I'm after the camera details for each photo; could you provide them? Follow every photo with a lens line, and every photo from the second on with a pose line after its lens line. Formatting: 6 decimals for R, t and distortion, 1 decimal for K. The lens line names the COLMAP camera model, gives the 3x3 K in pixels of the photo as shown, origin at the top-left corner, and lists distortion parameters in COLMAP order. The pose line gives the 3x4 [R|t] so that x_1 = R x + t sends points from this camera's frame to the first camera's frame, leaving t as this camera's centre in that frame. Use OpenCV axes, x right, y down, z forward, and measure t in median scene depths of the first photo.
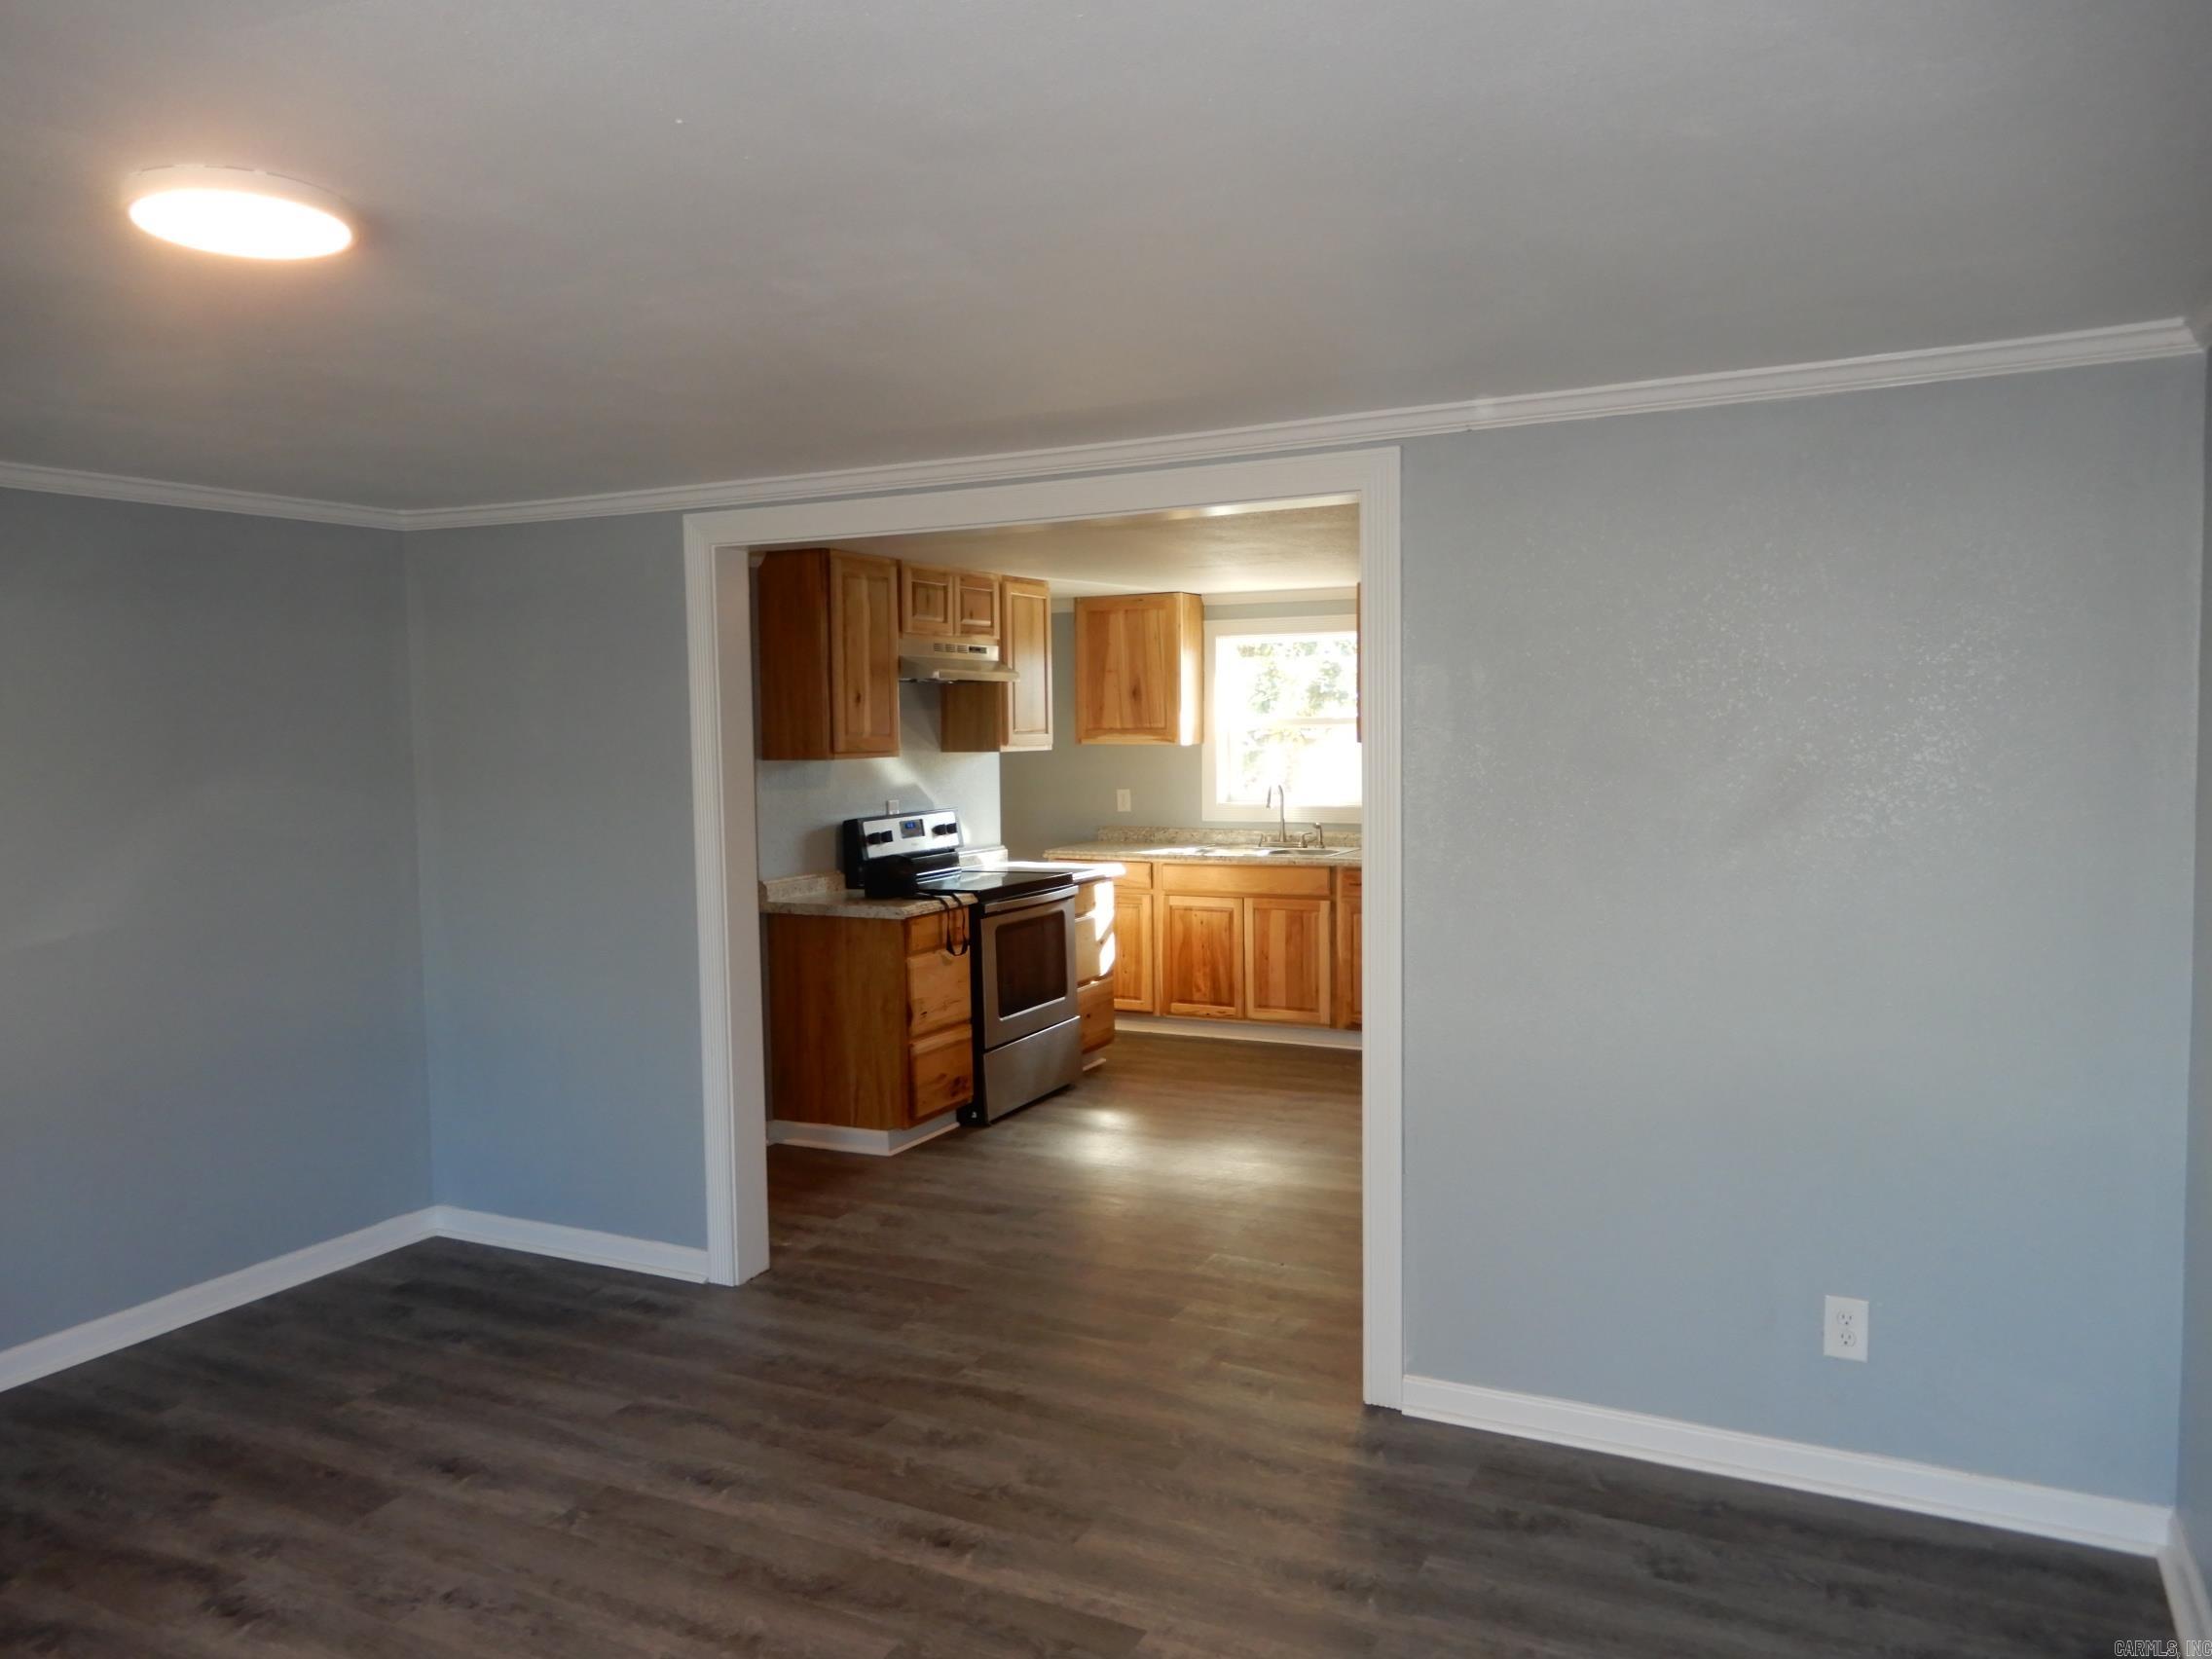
lens RADIAL K [[1567.0, 0, 1108.3], [0, 1567.0, 822.7], [0, 0, 1]] dist [0.009131, -0.008344]
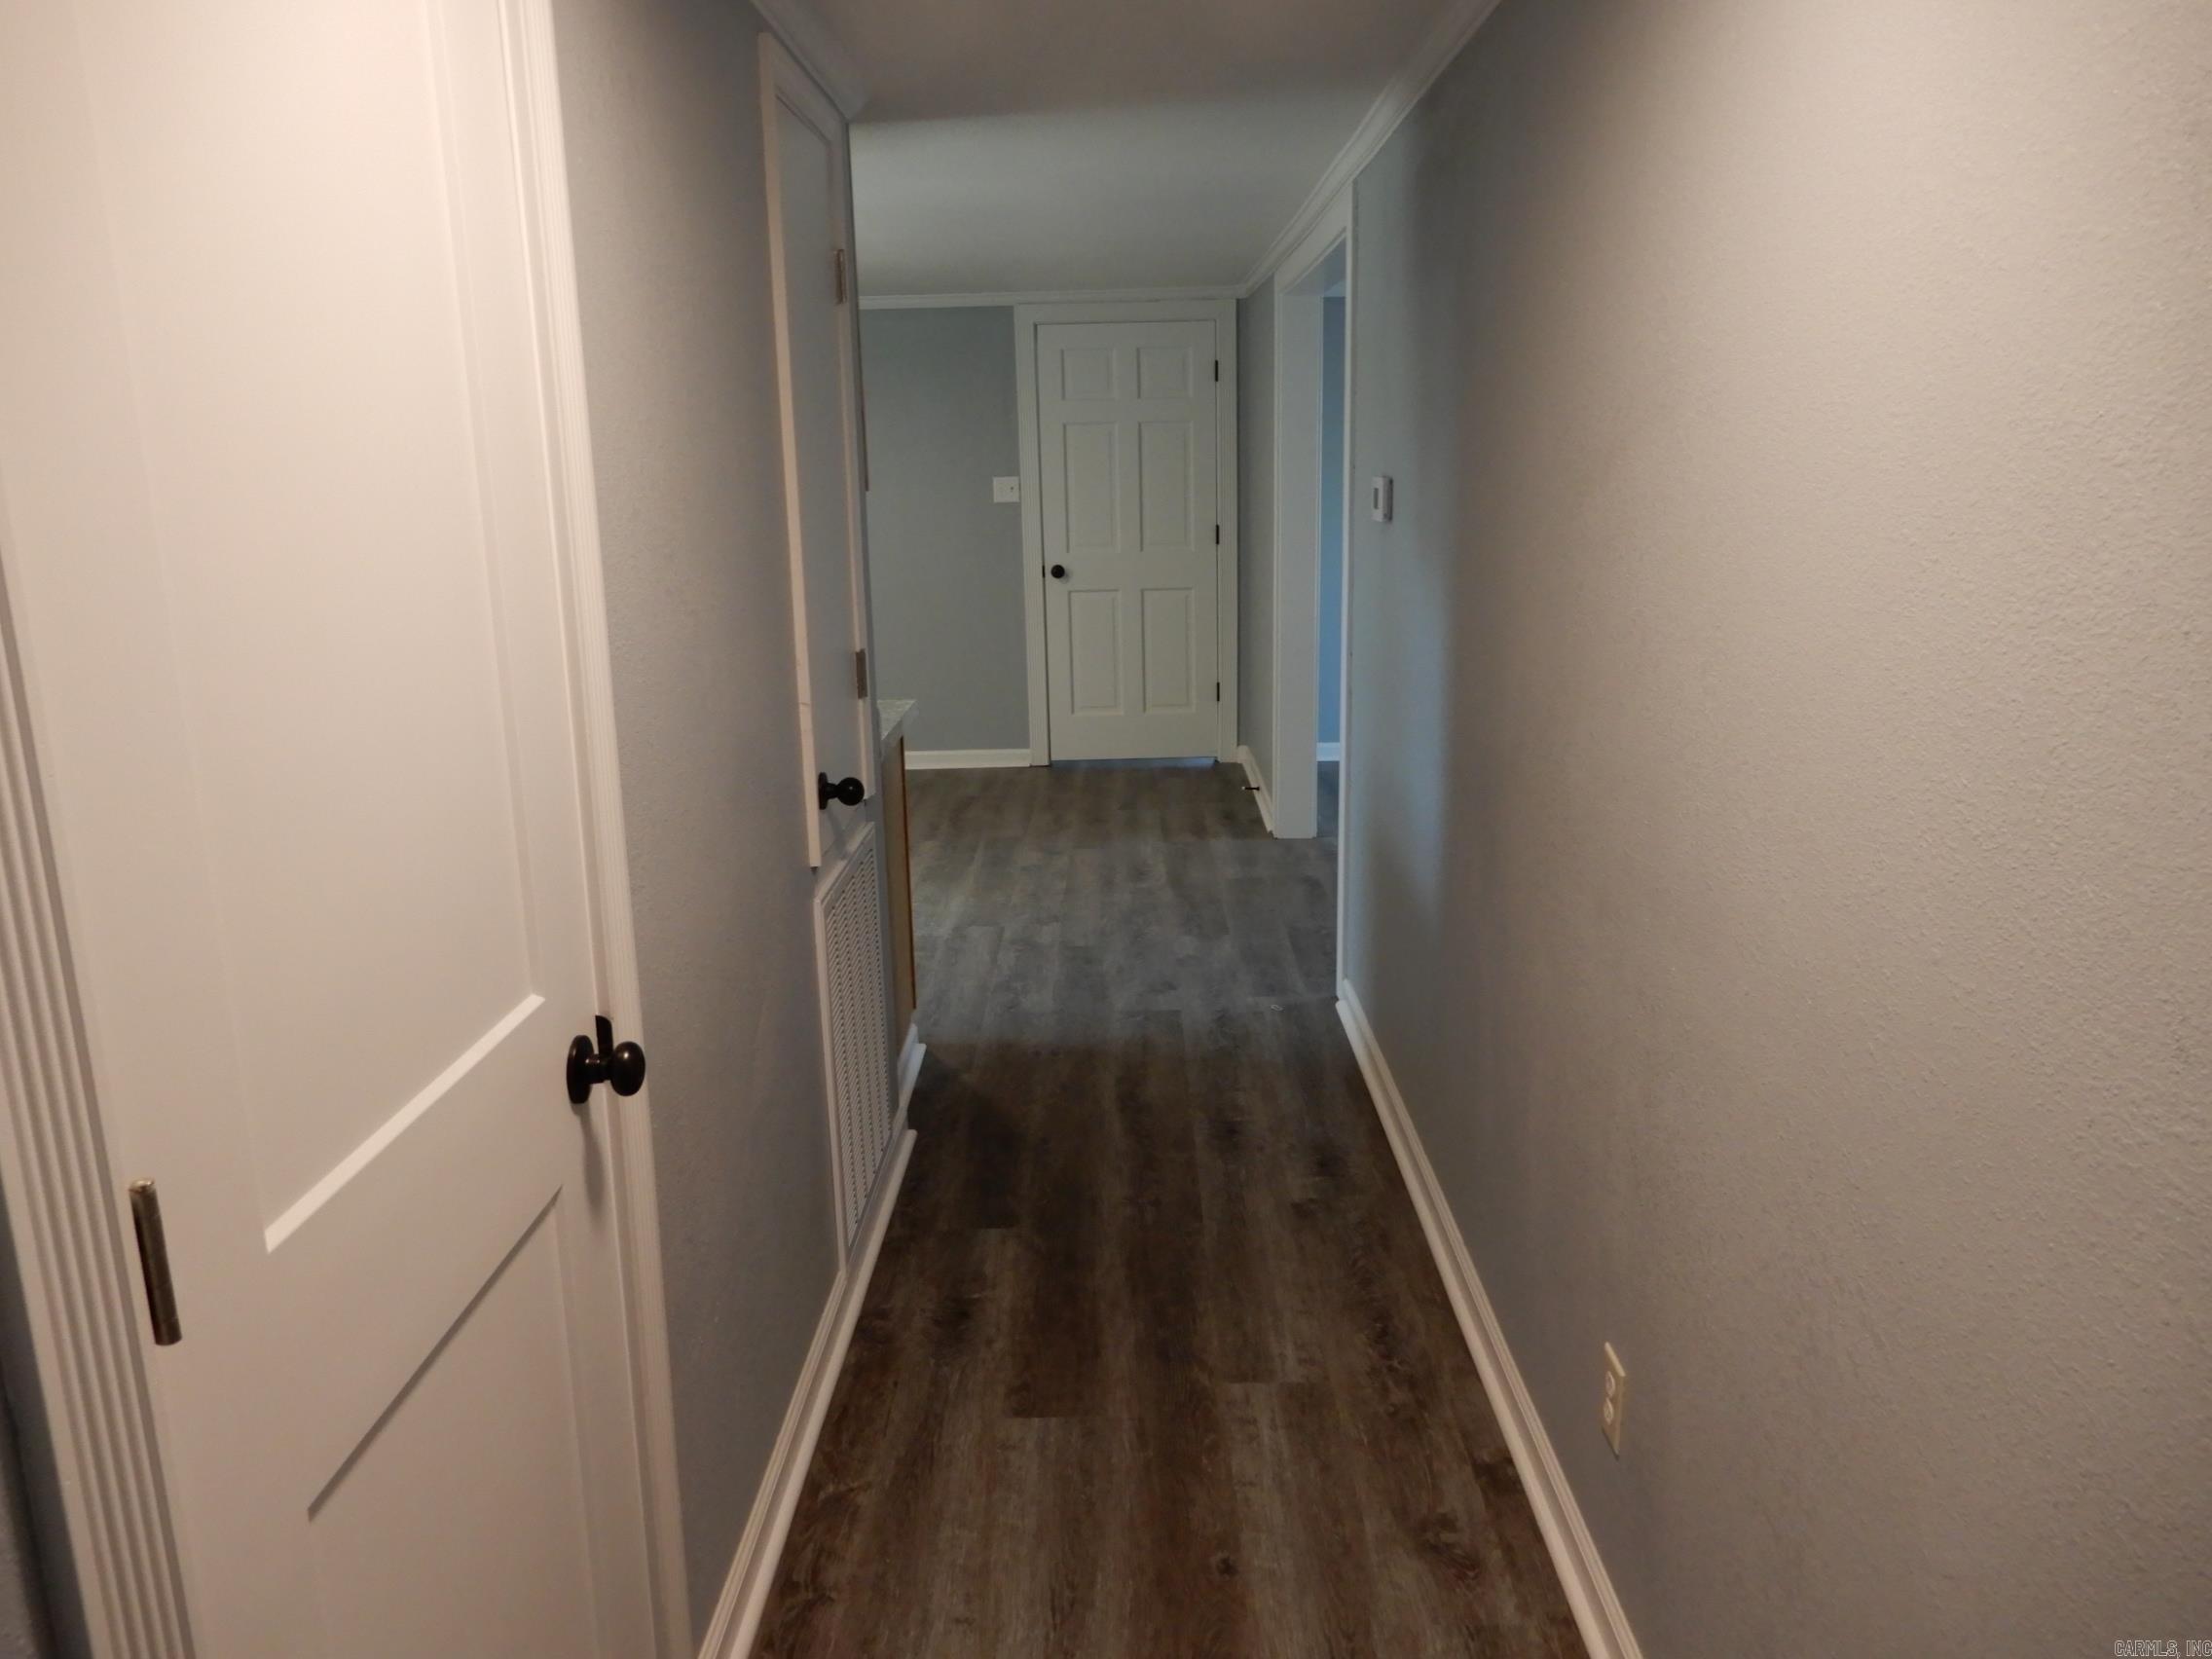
lens RADIAL K [[1567.0, 0, 1096.2], [0, 1567.0, 831.8], [0, 0, 1]] dist [0.009131, -0.008344]
pose [[-0.441542, -0.185081, 0.877944, -0.914765], [0.079009, 0.966672, 0.243522, -0.055228], [-0.893755, 0.176890, -0.412204, 1.418786]]
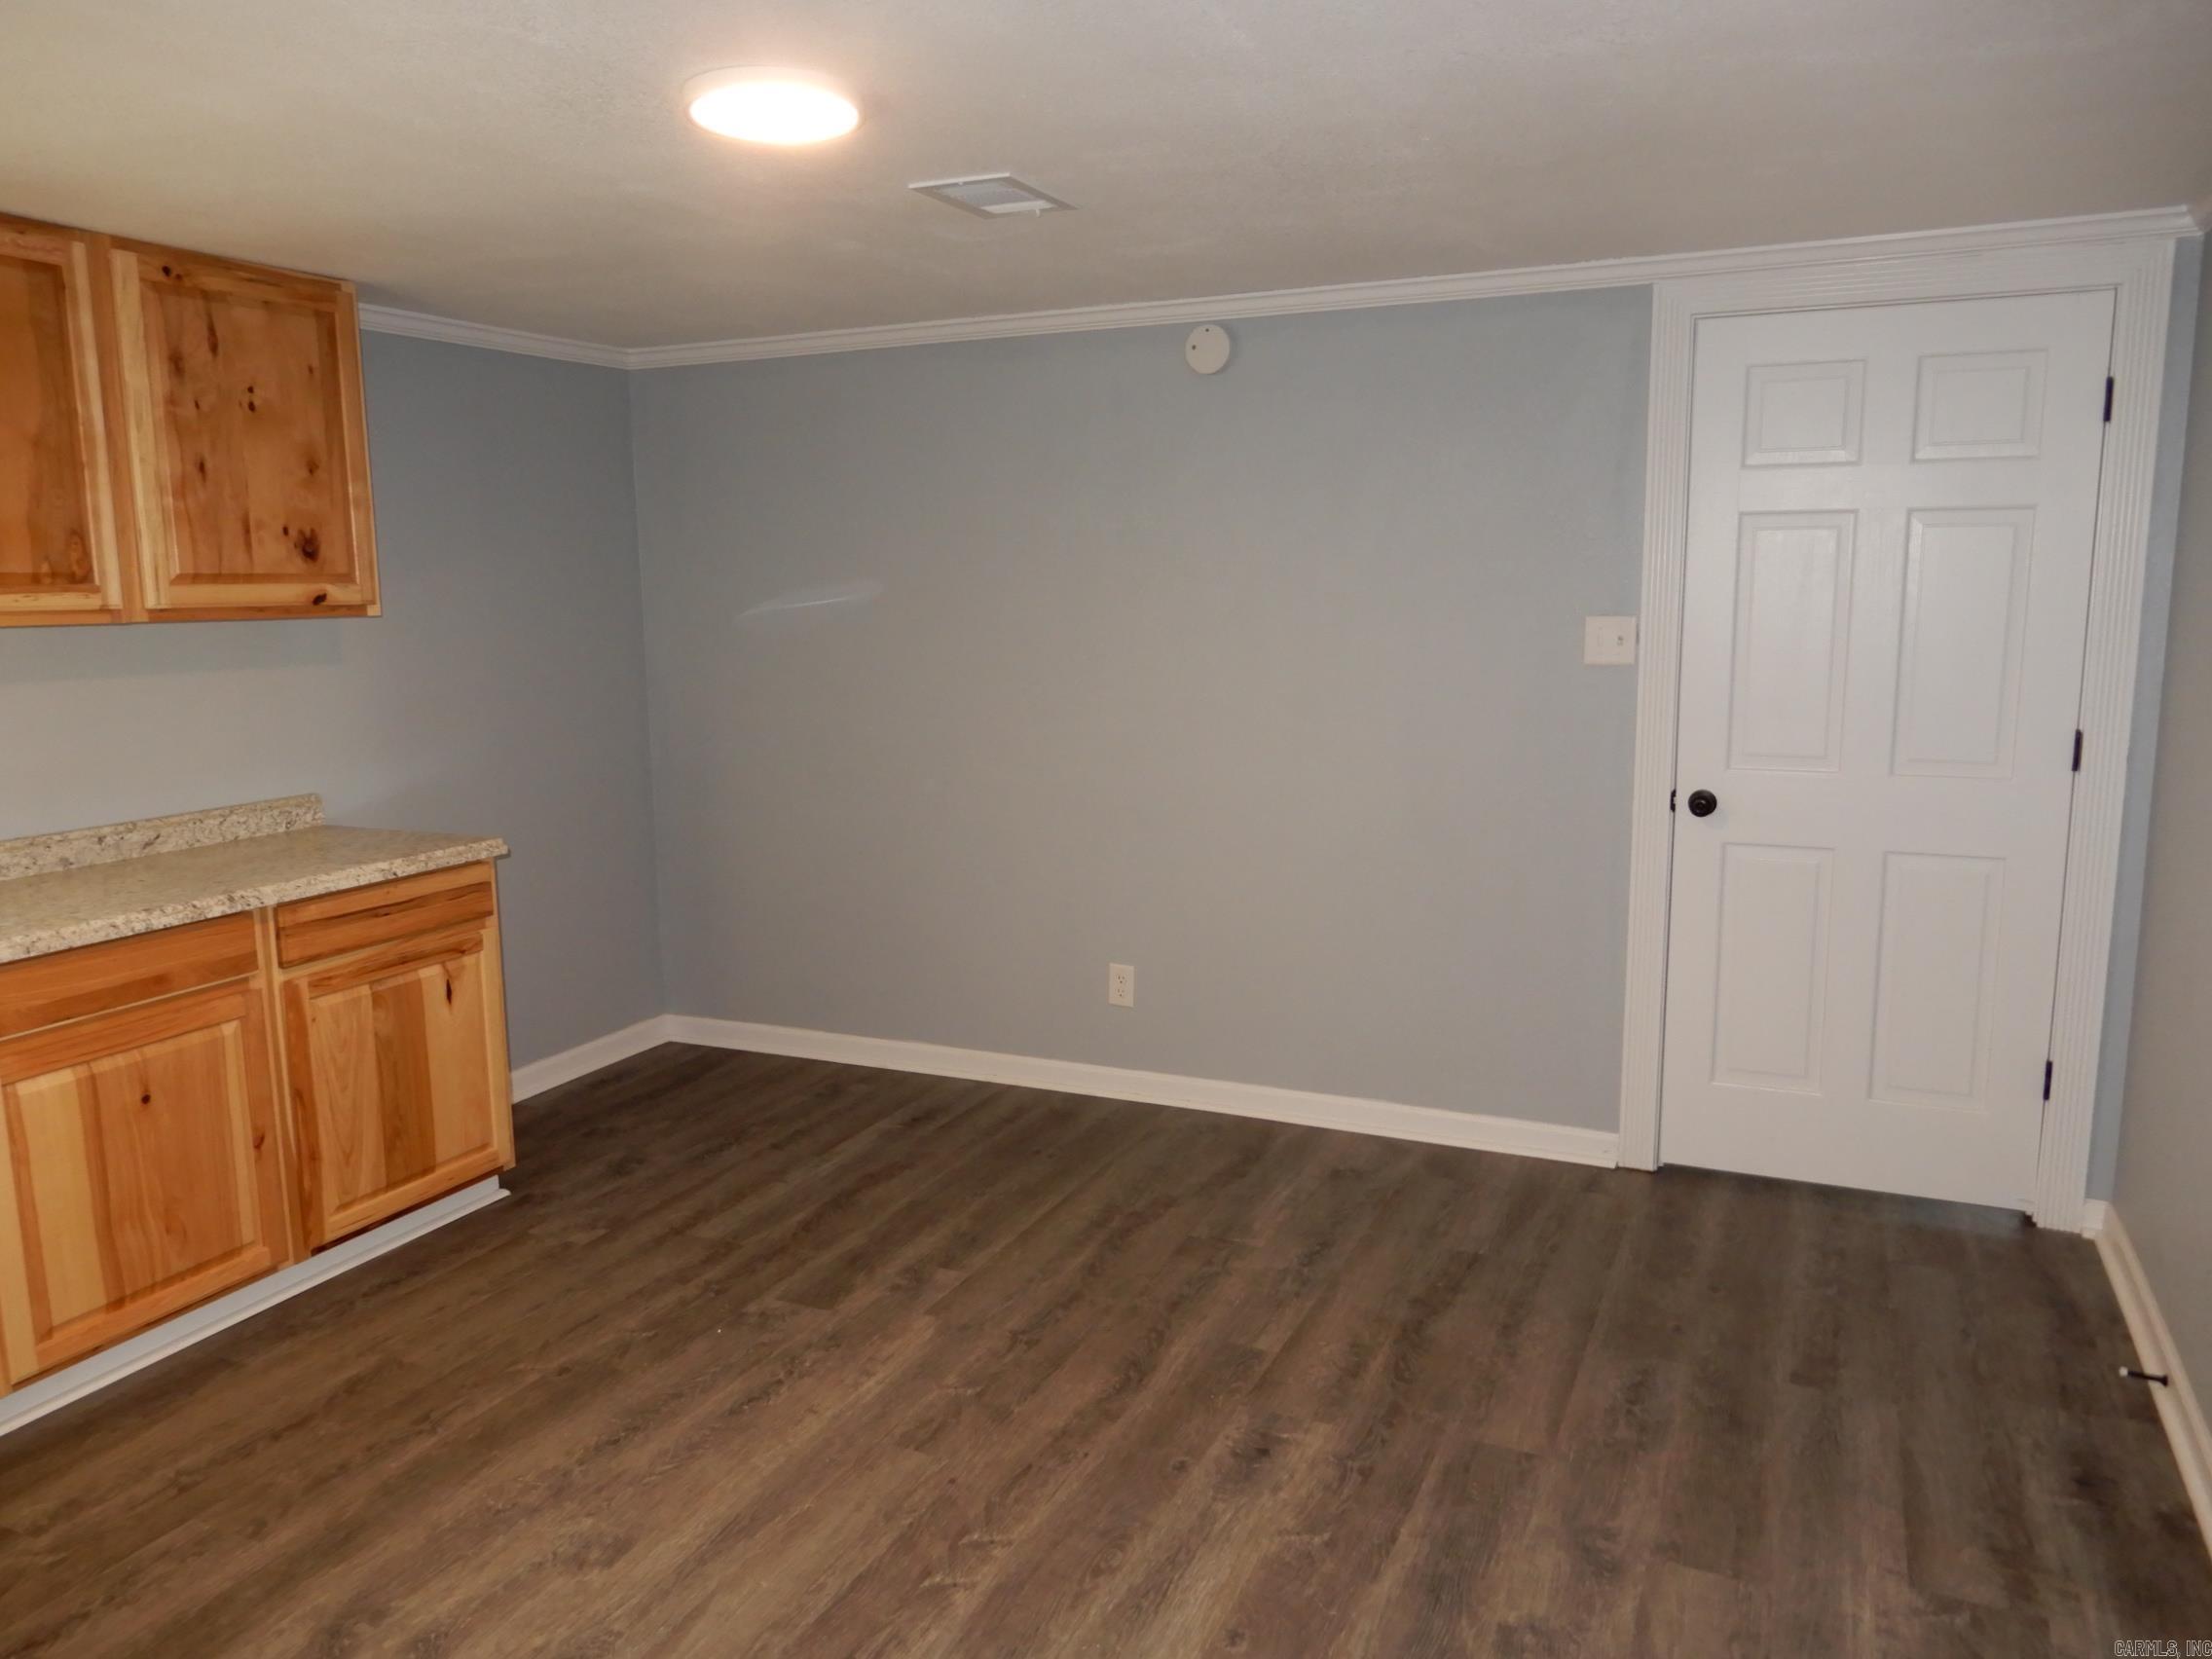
lens RADIAL K [[1567.0, 0, 1097.9], [0, 1567.0, 820.1], [0, 0, 1]] dist [0.009131, -0.008344]
pose [[-0.027222, -0.142311, 0.989448, -0.267236], [0.076977, 0.986577, 0.144016, -0.057860], [-0.996661, 0.080085, -0.015902, 1.086295]]
